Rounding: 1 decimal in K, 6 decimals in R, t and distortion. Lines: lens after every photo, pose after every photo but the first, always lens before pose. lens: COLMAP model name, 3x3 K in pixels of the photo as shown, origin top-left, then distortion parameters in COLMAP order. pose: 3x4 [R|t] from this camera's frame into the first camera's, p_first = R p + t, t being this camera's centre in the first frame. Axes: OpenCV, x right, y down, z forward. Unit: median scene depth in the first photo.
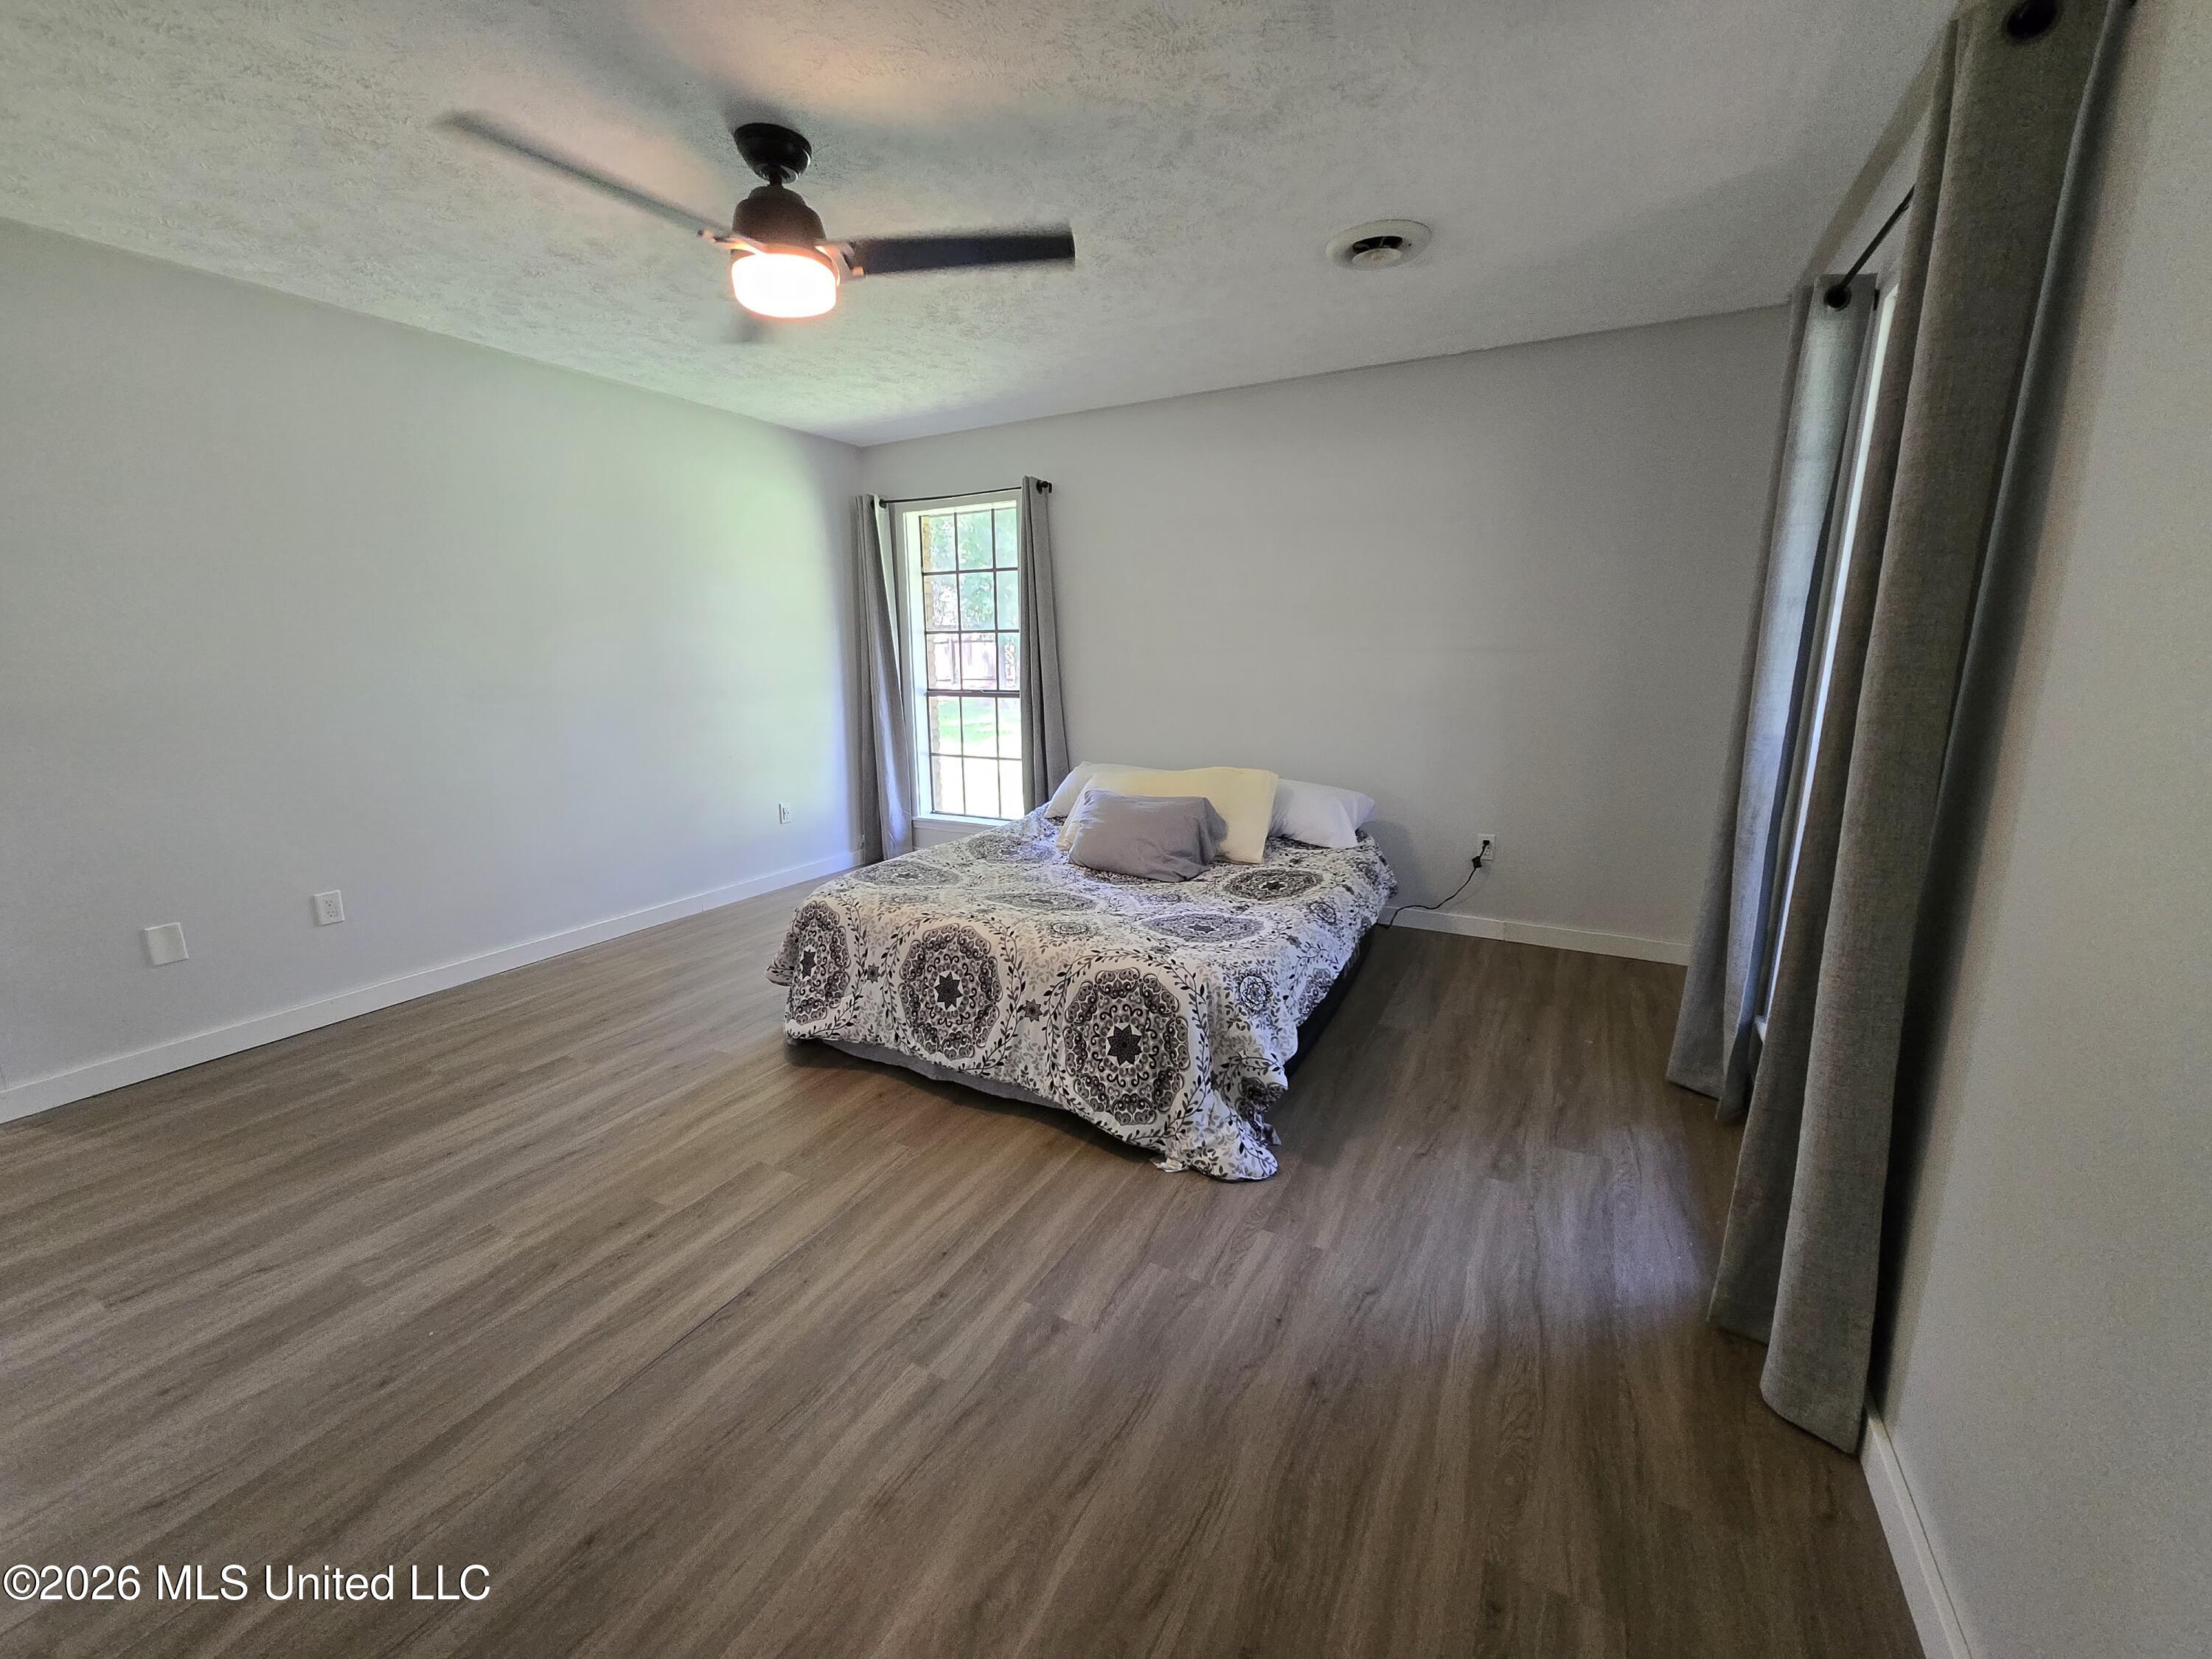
lens RADIAL K [[867.8, 0, 1106.8], [0, 867.8, 835.9], [0, 0, 1]] dist [-0.002545, -0.000316]
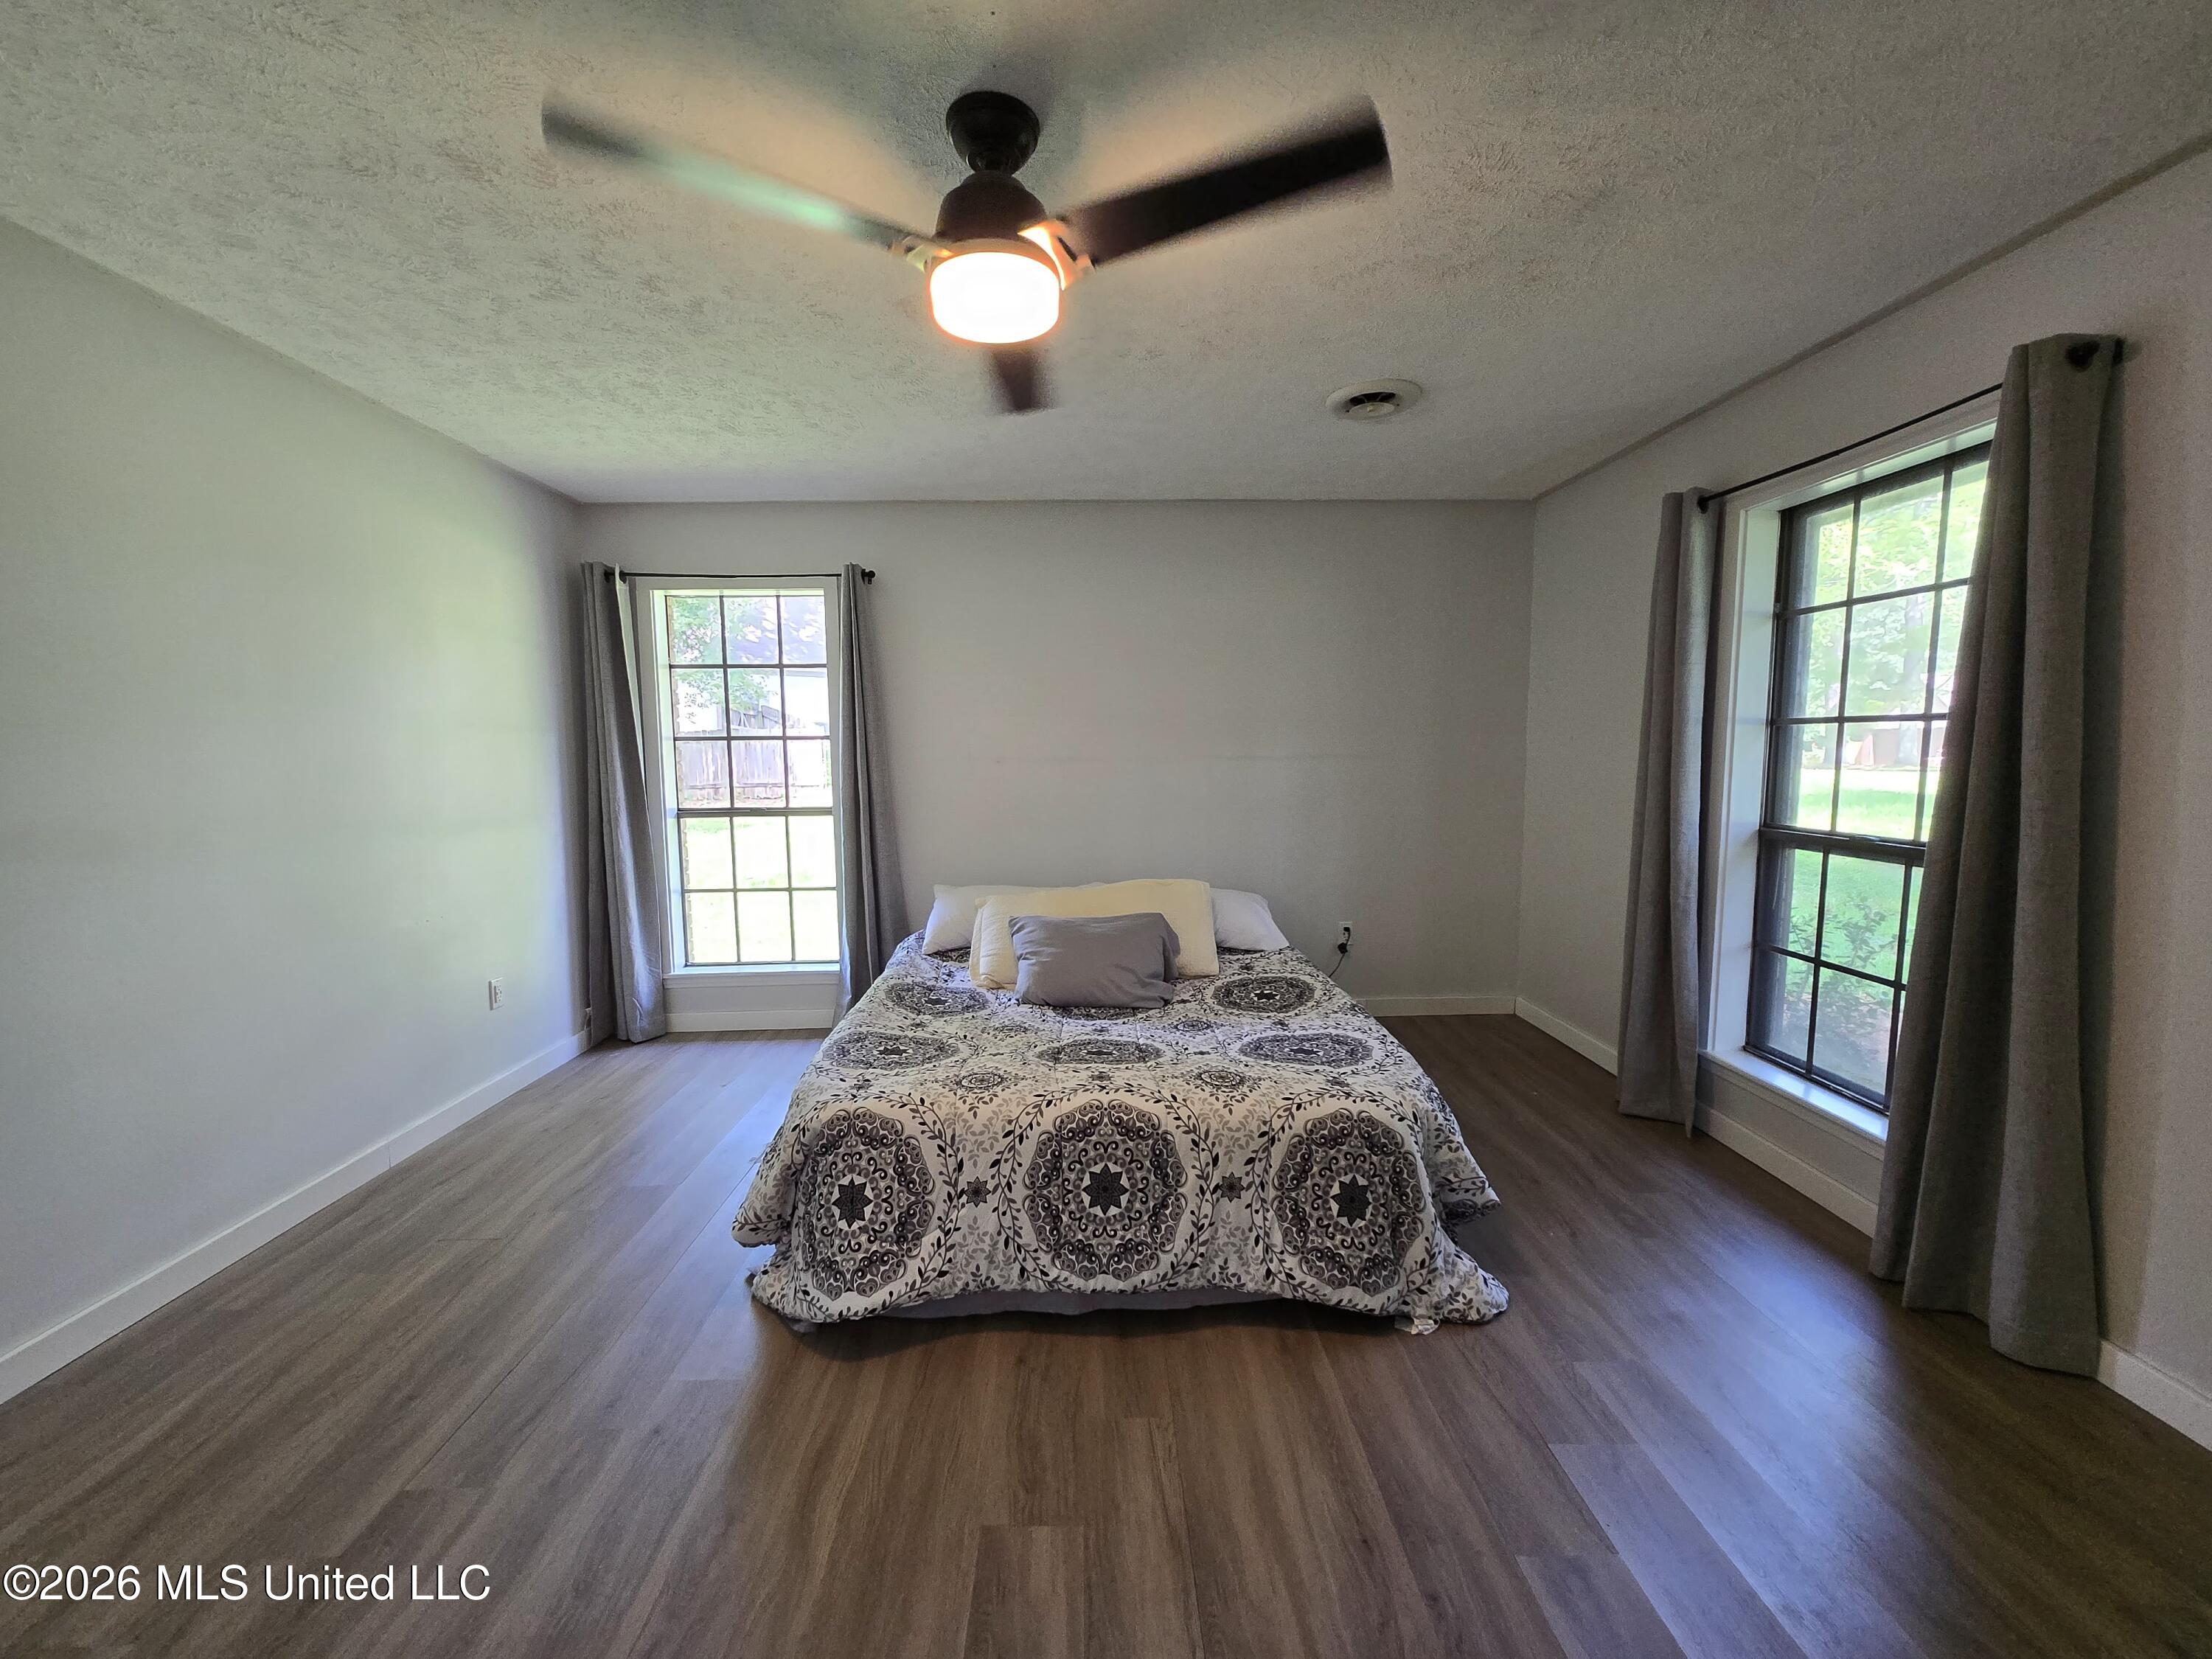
lens RADIAL K [[872.6, 0, 1106.0], [0, 872.6, 829.5], [0, 0, 1]] dist [0.001369, -0.000450]
pose [[0.864491, -0.047592, 0.500390, -0.549254], [0.110846, 0.989050, -0.097433, -0.063896], [-0.490274, 0.139696, 0.860300, 0.273649]]
